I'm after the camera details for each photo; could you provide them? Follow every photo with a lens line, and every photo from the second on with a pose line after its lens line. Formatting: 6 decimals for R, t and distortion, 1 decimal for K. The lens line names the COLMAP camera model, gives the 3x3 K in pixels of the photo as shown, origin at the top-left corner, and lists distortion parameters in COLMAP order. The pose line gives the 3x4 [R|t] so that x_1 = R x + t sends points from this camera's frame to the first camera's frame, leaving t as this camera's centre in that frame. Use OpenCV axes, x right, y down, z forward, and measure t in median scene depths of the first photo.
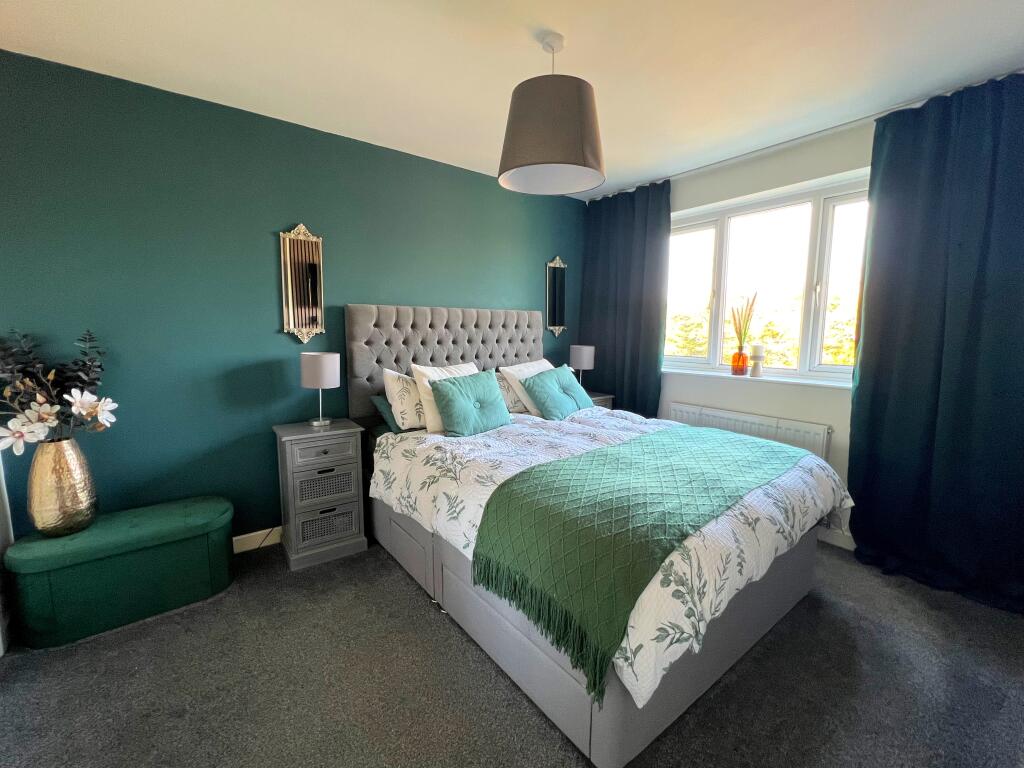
lens RADIAL K [[456.3, 0, 512.0], [0, 456.3, 384.0], [0, 0, 1]] dist [0.010471, -0.000117]
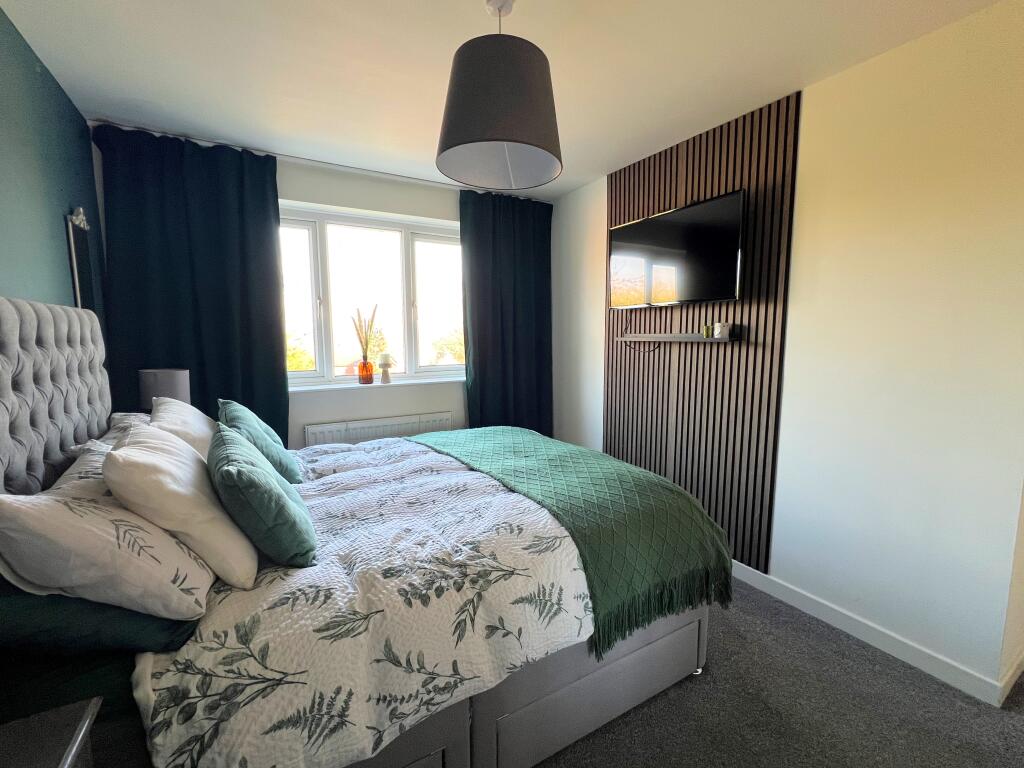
lens RADIAL K [[444.1, 0, 512.0], [0, 444.1, 384.0], [0, 0, 1]] dist [-0.001763, -0.000006]
pose [[0.107435, -0.113328, 0.987732, -0.464581], [0.129429, 0.986622, 0.099122, -0.077431], [-0.985751, 0.117192, 0.120666, 0.575151]]
